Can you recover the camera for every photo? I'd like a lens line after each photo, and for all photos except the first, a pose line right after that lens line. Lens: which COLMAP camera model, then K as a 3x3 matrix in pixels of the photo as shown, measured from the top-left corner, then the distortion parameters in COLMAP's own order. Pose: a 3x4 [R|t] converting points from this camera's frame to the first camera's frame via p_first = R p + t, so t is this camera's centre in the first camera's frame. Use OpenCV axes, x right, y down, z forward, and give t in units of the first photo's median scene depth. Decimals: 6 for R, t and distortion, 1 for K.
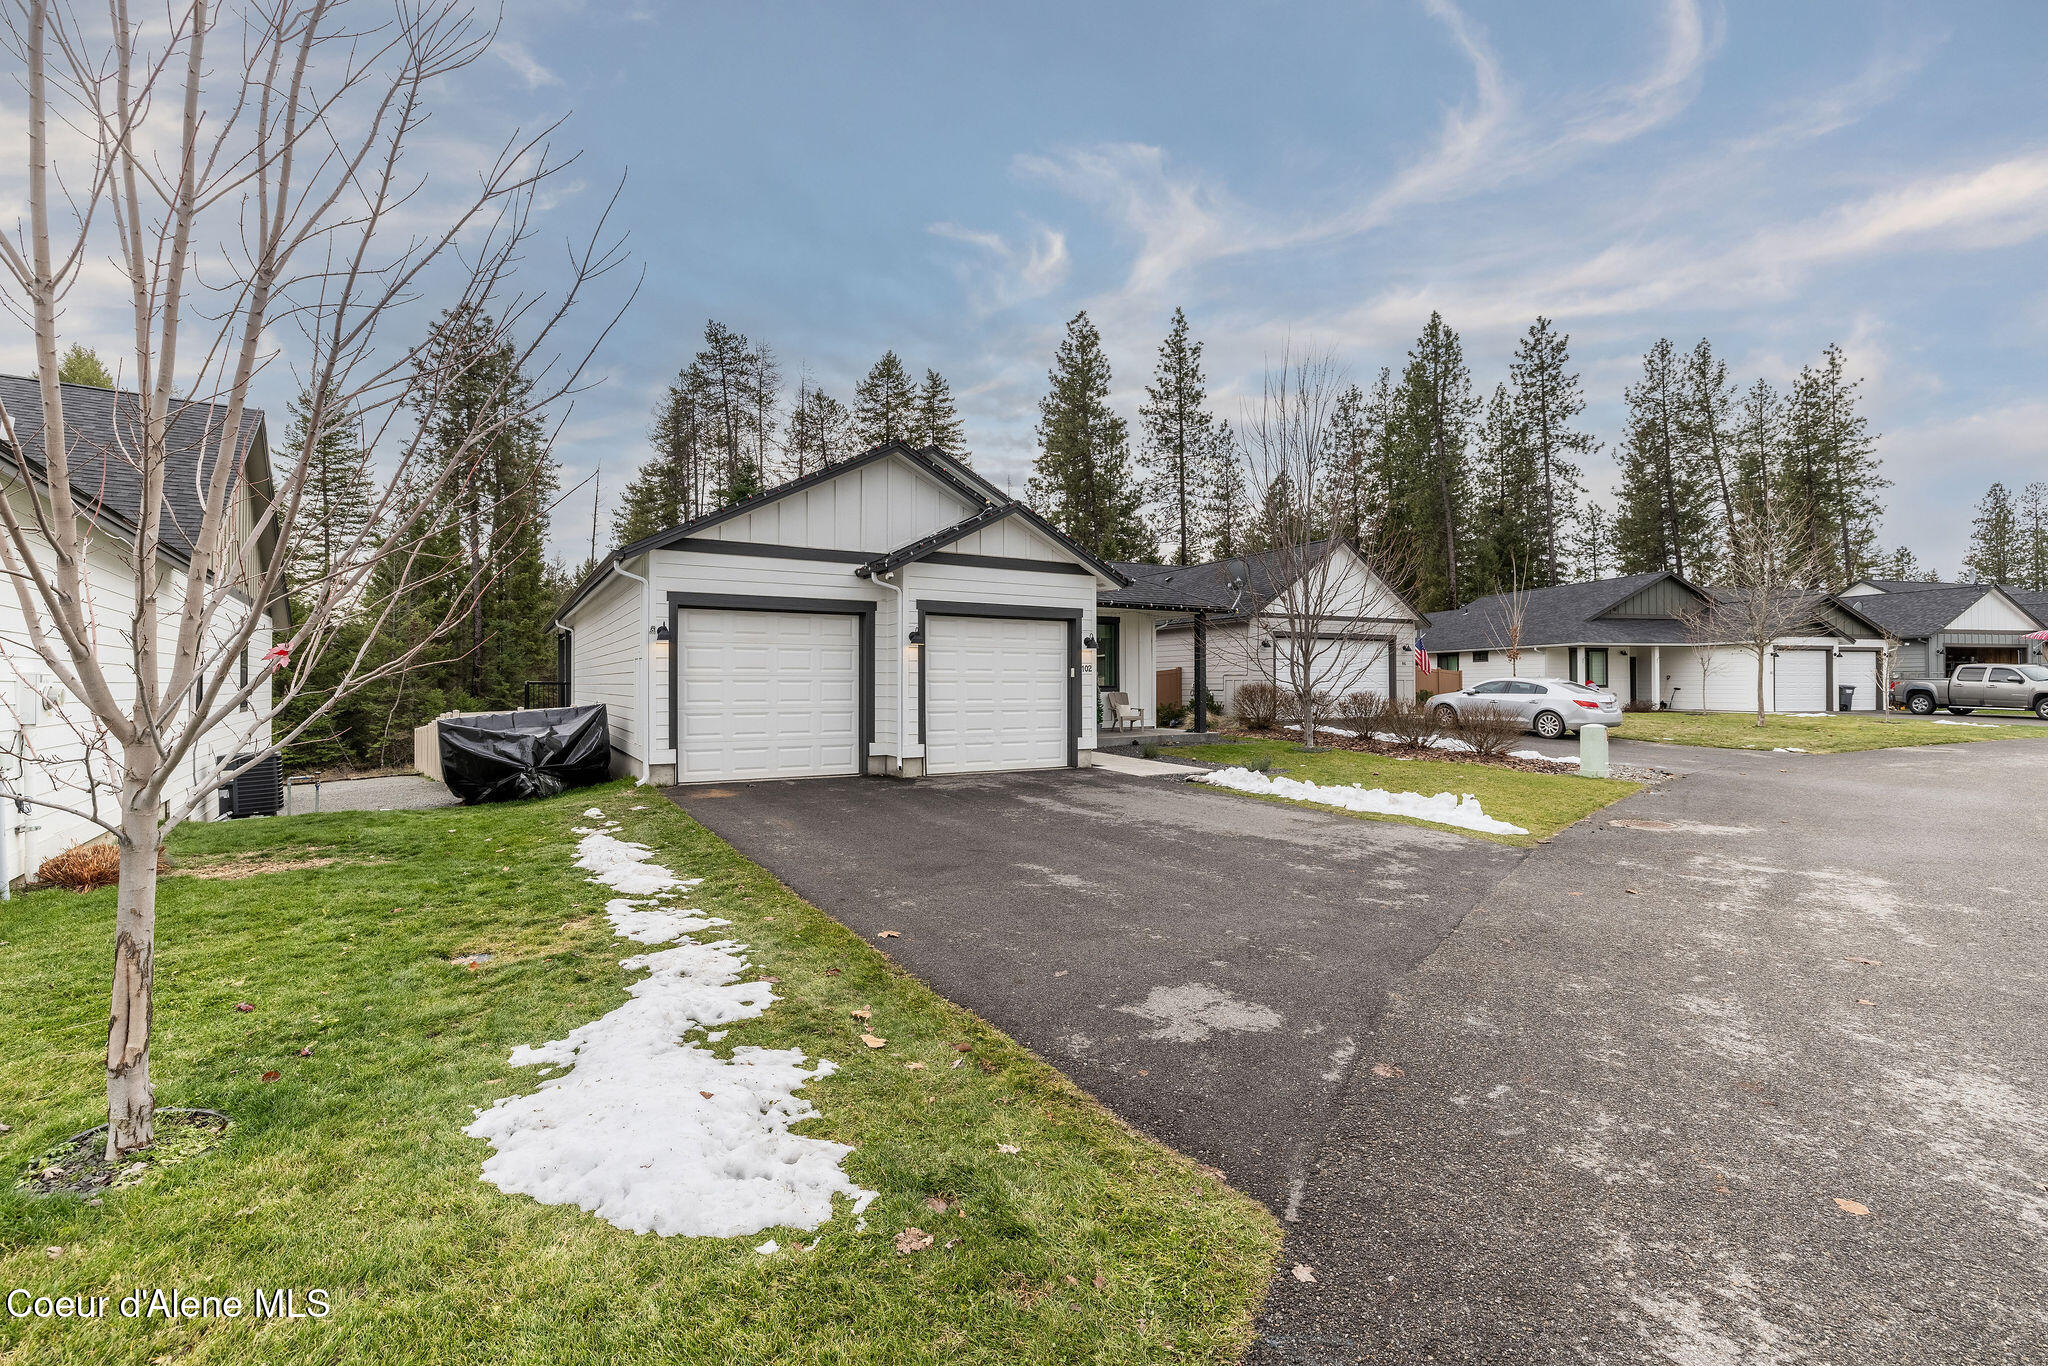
lens RADIAL K [[846.7, 0, 1024.0], [0, 846.7, 683.0], [0, 0, 1]] dist [-0.049078, 0.022484]
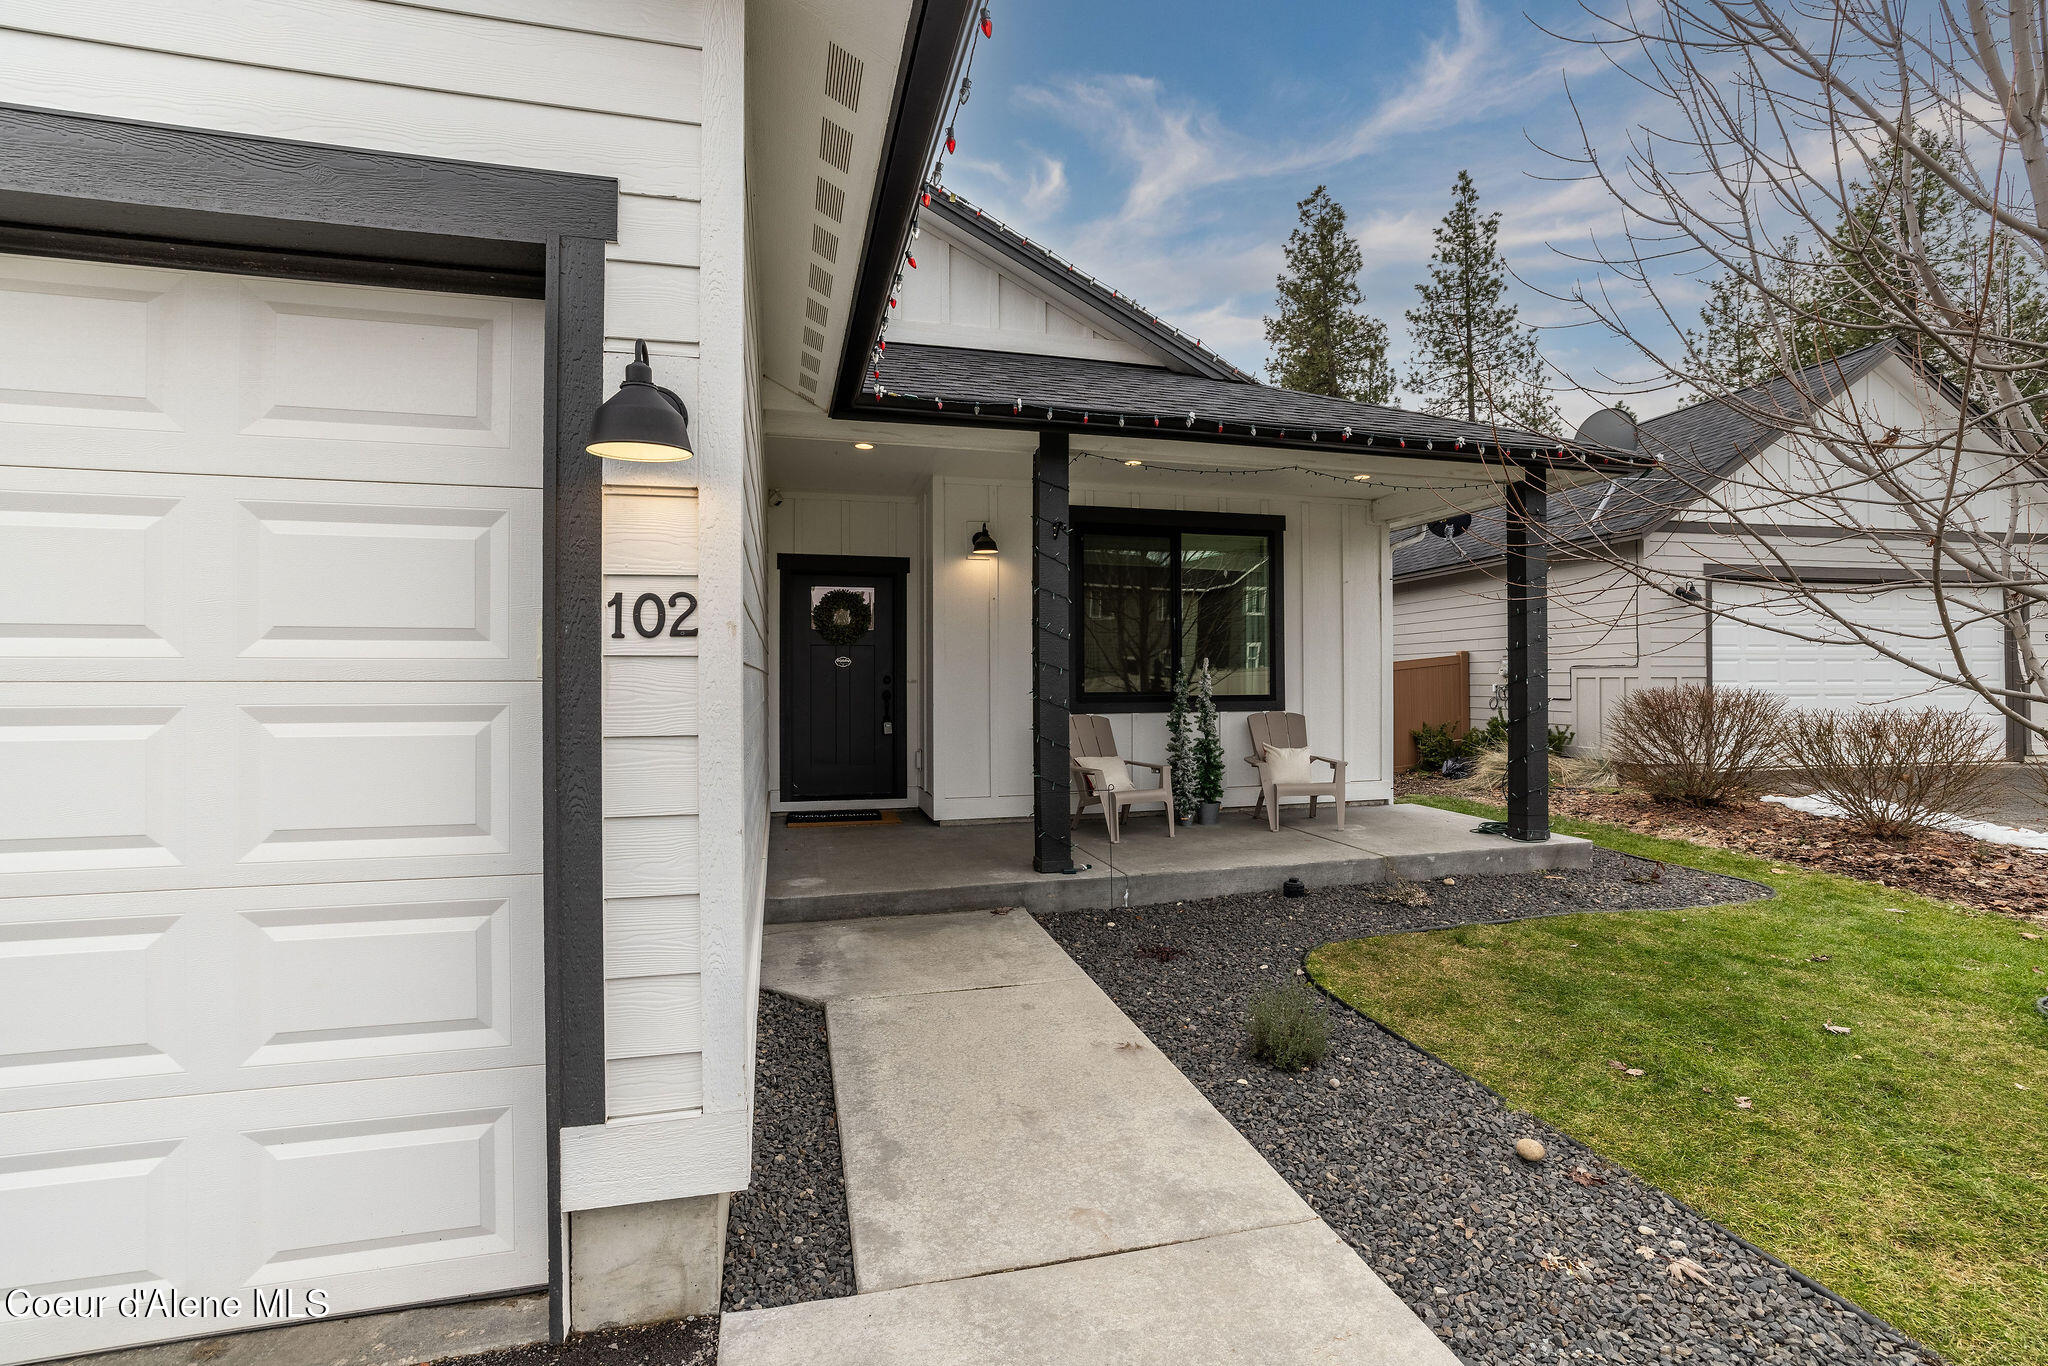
lens RADIAL K [[846.7, 0, 1024.0], [0, 846.7, 683.0], [0, 0, 1]] dist [-0.049078, 0.022484]
pose [[0.952030, -0.006433, -0.305938, 0.172195], [0.005470, 0.999977, -0.004002, -0.001977], [0.305957, 0.002137, 0.952043, 0.893303]]
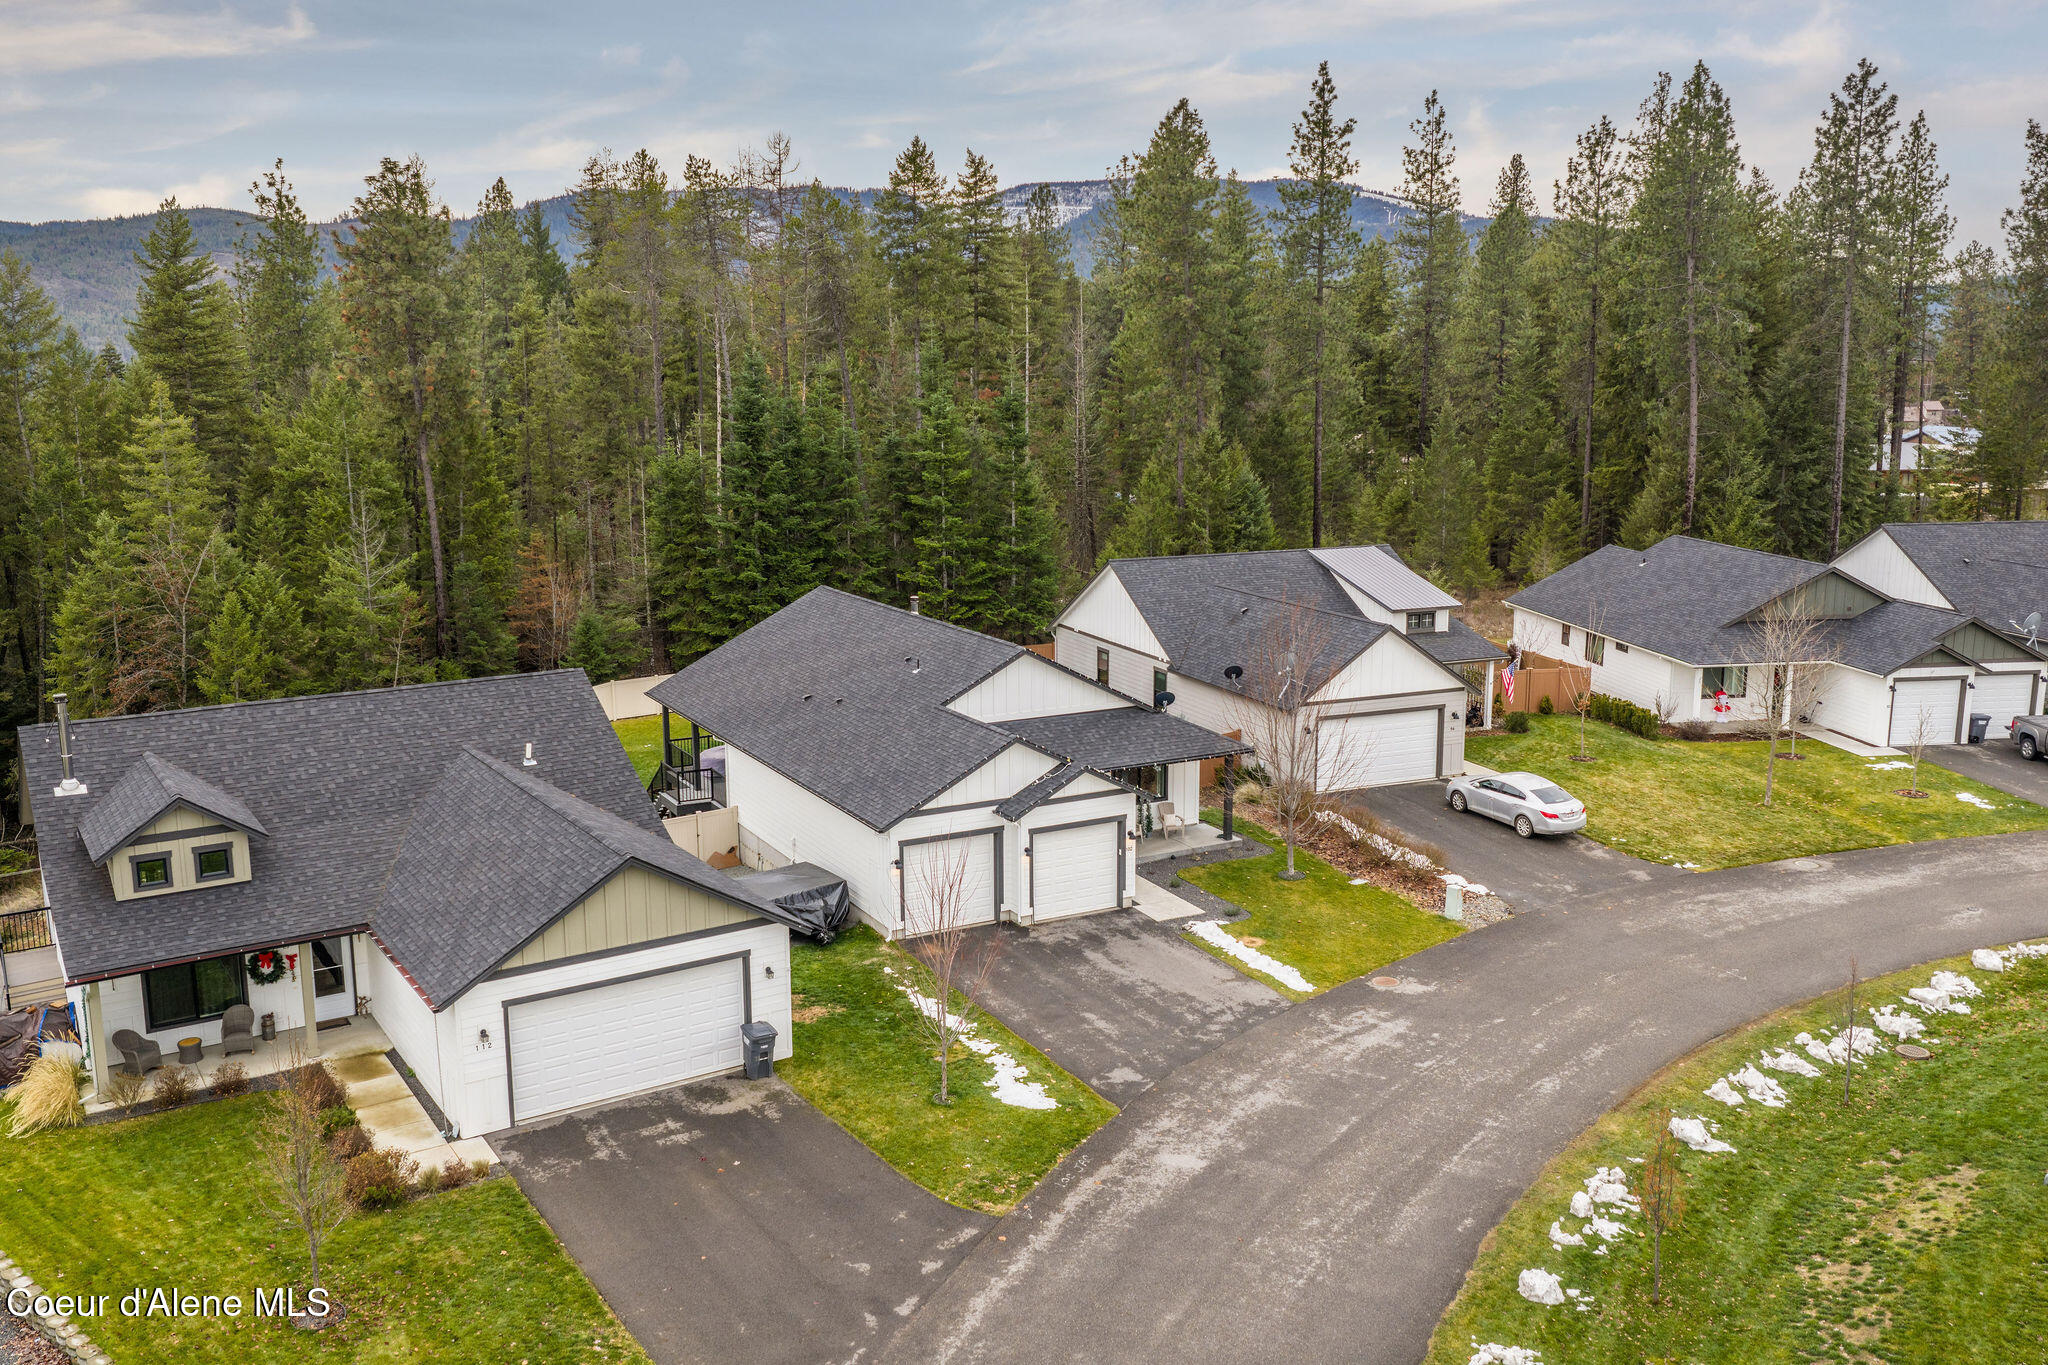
lens RADIAL K [[1602.7, 0, 1024.0], [0, 1602.7, 682.5], [0, 0, 1]] dist [0.008356, -0.006297]
pose [[0.998623, 0.005409, -0.052190, 0.031740], [0.004909, 0.980674, 0.195585, -0.931707], [0.052239, -0.195572, 0.979297, -1.950530]]
